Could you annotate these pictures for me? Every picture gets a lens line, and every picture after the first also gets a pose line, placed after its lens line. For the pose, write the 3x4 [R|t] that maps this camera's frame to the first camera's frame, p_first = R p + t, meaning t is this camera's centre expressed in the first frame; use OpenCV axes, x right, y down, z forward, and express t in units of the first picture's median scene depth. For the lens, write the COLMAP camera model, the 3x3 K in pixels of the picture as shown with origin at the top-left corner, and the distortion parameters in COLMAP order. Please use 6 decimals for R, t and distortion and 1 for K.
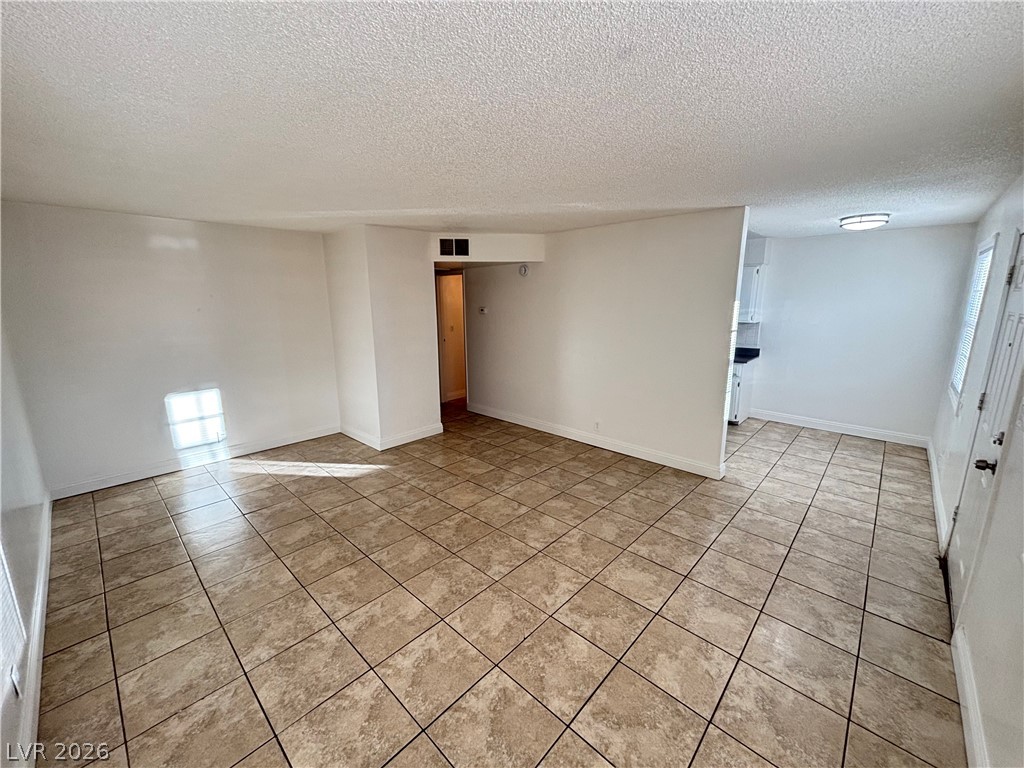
lens RADIAL K [[412.1, 0, 512.1], [0, 412.1, 385.1], [0, 0, 1]] dist [0.002415, -0.001352]
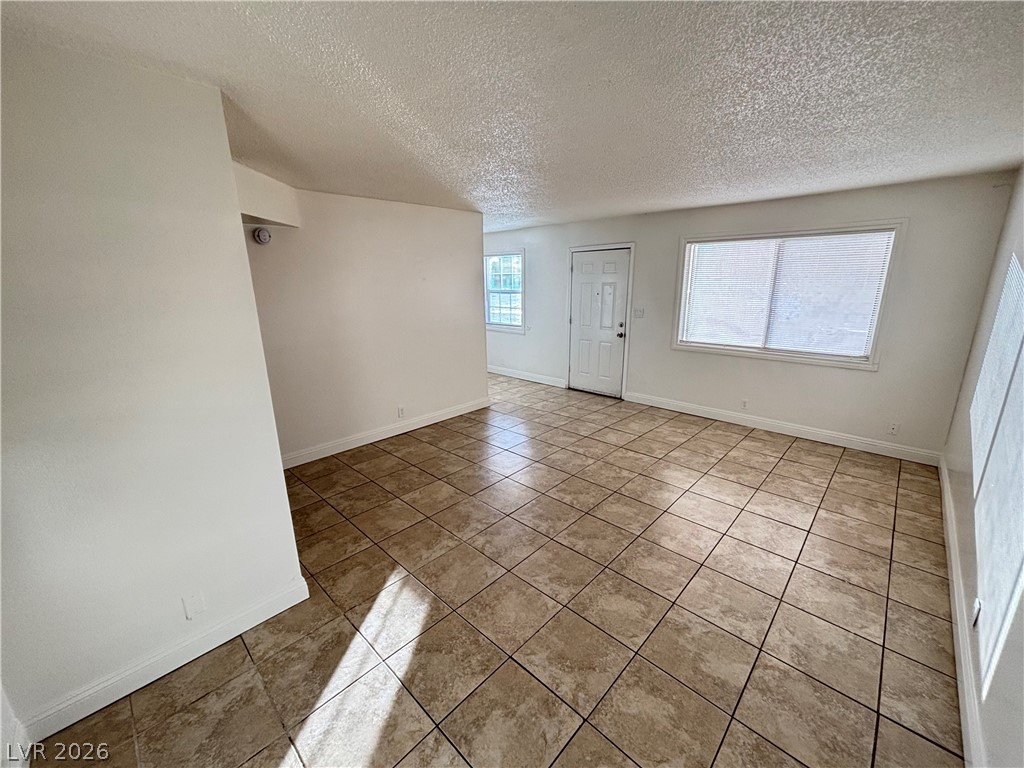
lens RADIAL K [[412.1, 0, 513.9], [0, 412.1, 387.3], [0, 0, 1]] dist [0.002415, -0.001352]
pose [[0.005129, -0.254263, 0.967122, -0.852279], [0.221766, 0.943341, 0.246835, -0.162624], [-0.975086, 0.213209, 0.061225, 0.807223]]
